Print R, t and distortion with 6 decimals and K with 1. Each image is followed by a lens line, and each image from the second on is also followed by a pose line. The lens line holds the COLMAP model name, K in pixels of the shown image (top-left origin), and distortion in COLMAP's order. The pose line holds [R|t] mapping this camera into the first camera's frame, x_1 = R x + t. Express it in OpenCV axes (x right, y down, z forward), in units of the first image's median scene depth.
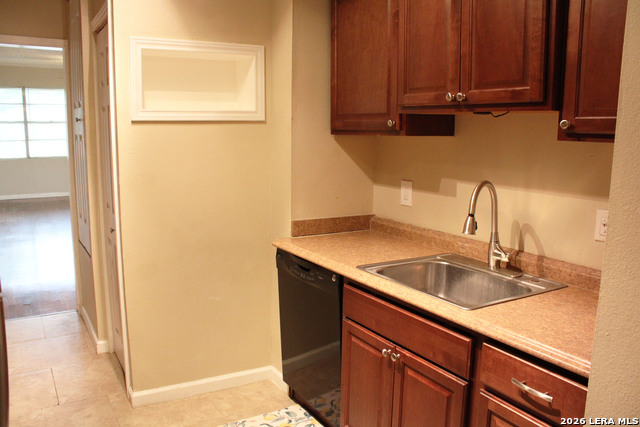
lens RADIAL K [[529.0, 0, 316.2], [0, 529.0, 217.1], [0, 0, 1]] dist [-0.166368, 0.149218]
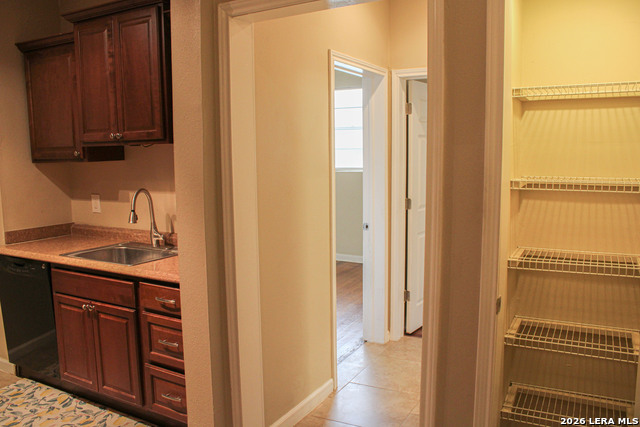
lens RADIAL K [[529.0, 0, 316.2], [0, 529.0, 217.1], [0, 0, 1]] dist [-0.166368, 0.149218]
pose [[0.863856, -0.084307, 0.496635, -0.001502], [0.102336, 0.994708, -0.009147, 0.063541], [-0.493235, 0.058725, 0.867912, -0.461518]]
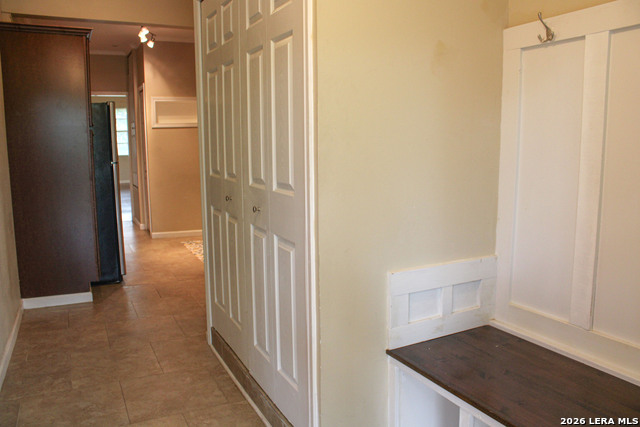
lens RADIAL K [[529.0, 0, 316.2], [0, 529.0, 217.1], [0, 0, 1]] dist [-0.166368, 0.149218]
pose [[0.995241, -0.006580, -0.097219, 0.747288], [0.005401, 0.999909, -0.012391, 0.314520], [0.097291, 0.011807, 0.995186, -1.587853]]
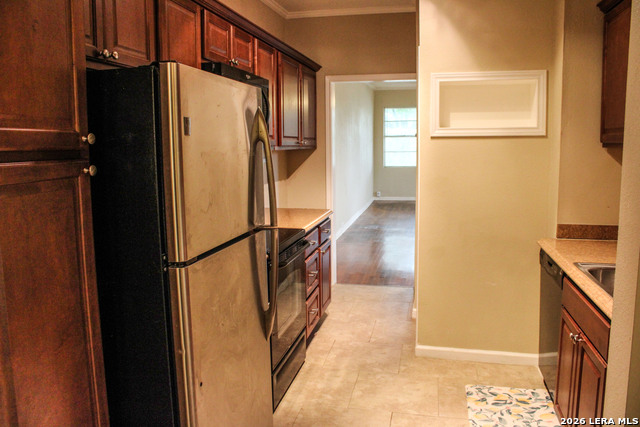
lens RADIAL K [[529.0, 0, 316.2], [0, 529.0, 217.1], [0, 0, 1]] dist [-0.166368, 0.149218]
pose [[0.724500, 0.077906, -0.684858, 0.353534], [-0.093044, 0.995552, 0.014819, 0.025988], [0.682966, 0.052986, 0.728526, -0.161381]]
